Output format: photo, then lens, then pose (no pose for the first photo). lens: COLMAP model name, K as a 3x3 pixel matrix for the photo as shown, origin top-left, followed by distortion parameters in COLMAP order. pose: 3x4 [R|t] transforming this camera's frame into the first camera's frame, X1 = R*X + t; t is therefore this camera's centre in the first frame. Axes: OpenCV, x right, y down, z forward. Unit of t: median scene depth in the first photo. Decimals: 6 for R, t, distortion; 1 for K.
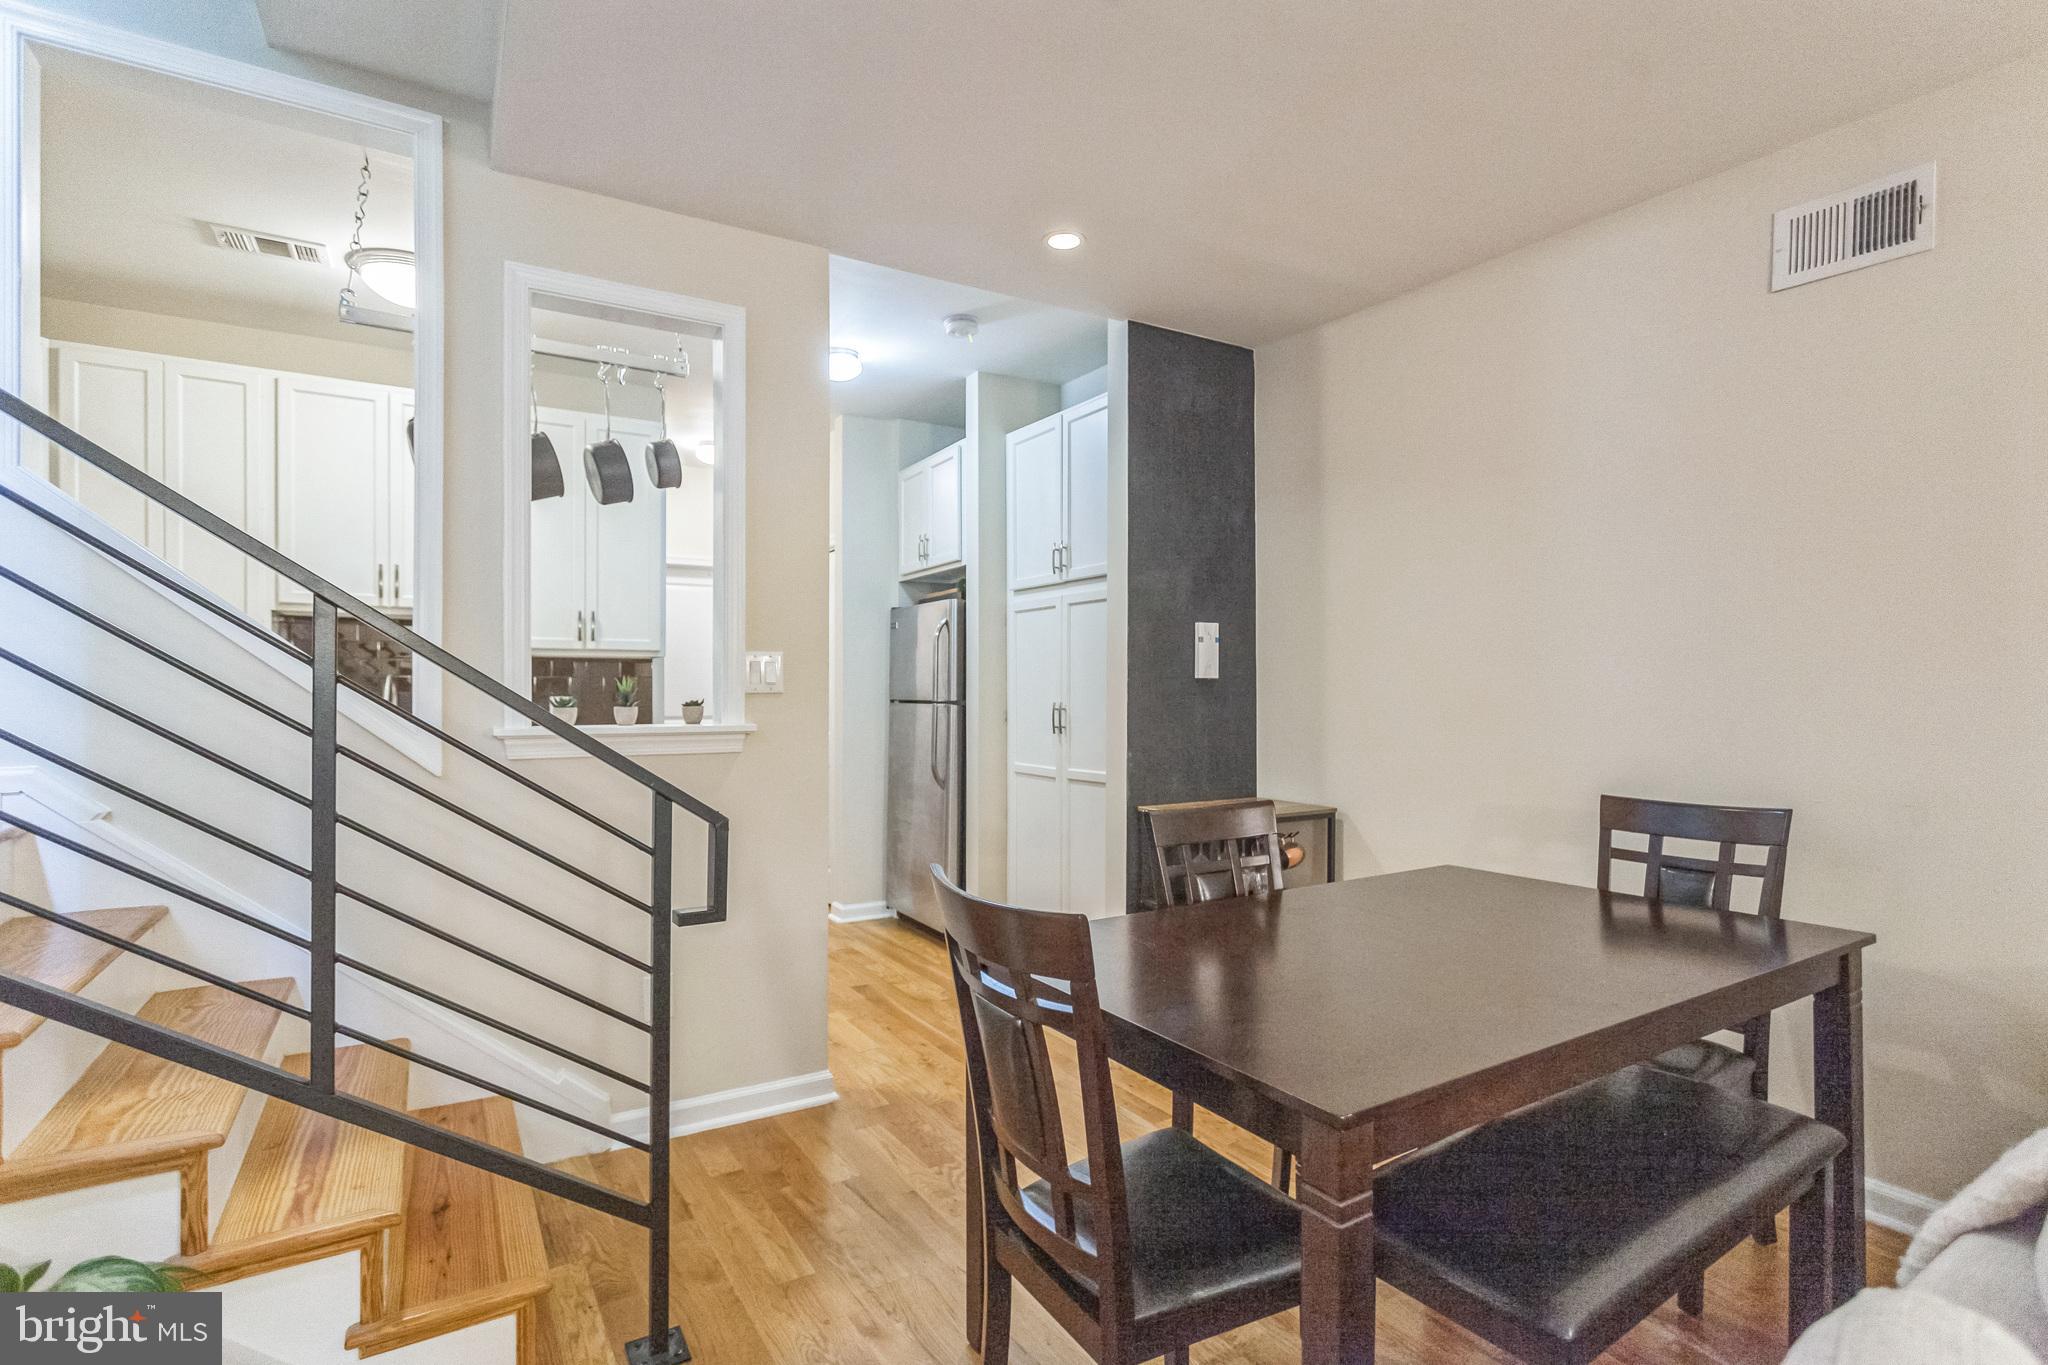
lens RADIAL K [[971.4, 0, 1009.5], [0, 971.4, 691.1], [0, 0, 1]] dist [0.002056, 0.000250]
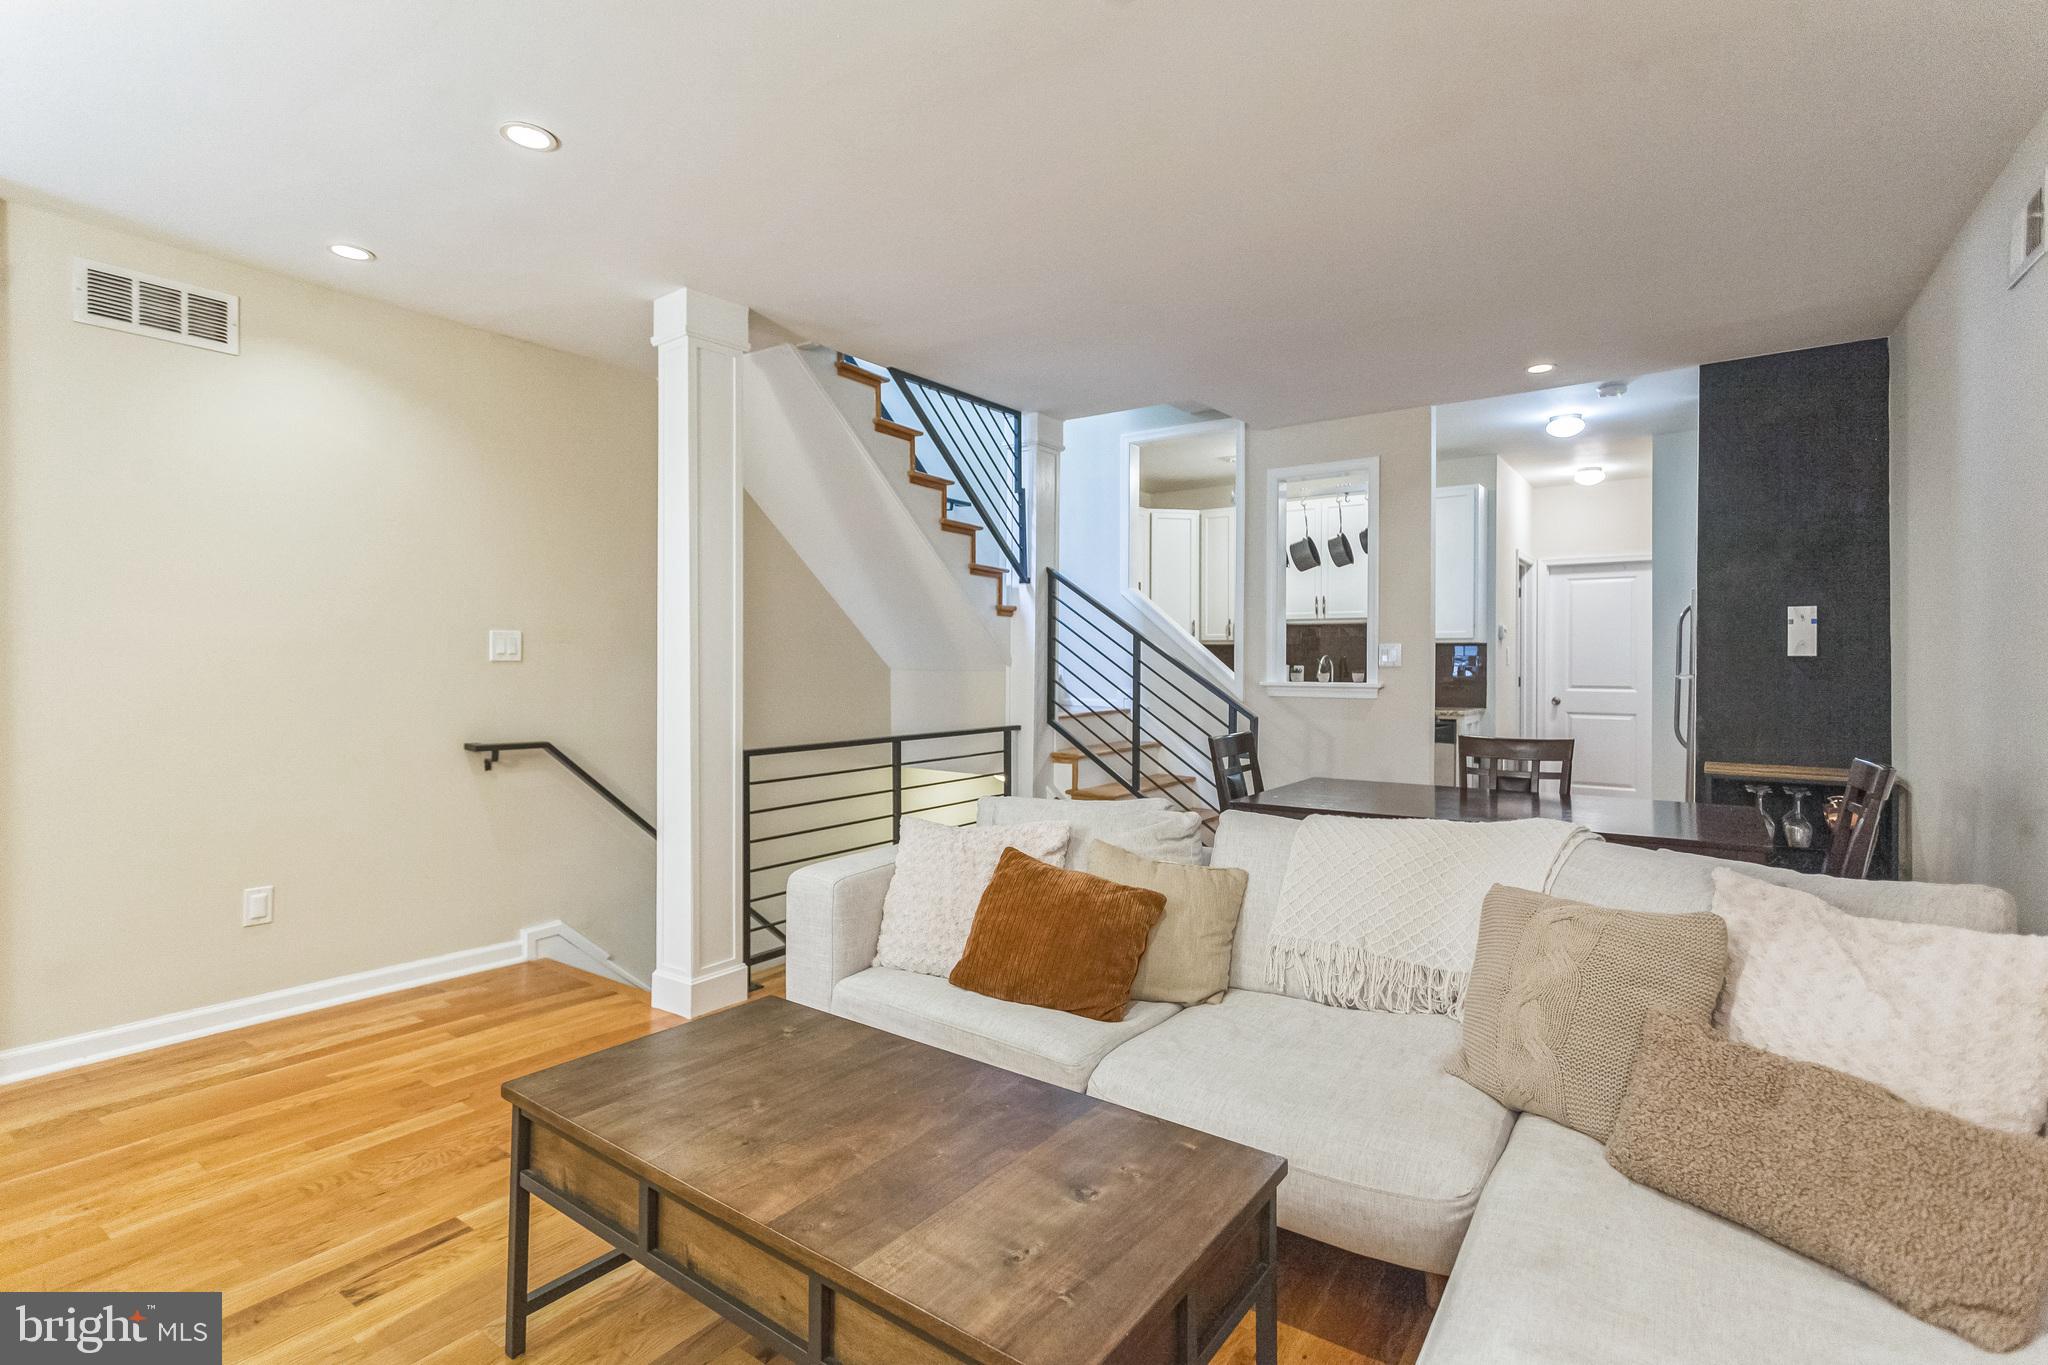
lens RADIAL K [[969.1, 0, 1025.3], [0, 969.1, 656.6], [0, 0, 1]] dist [0.000033, -0.000023]
pose [[0.385504, -0.000140, -0.922706, 0.904489], [-0.001826, 0.999998, -0.000915, -0.010902], [0.922705, 0.002038, 0.385502, -0.247868]]
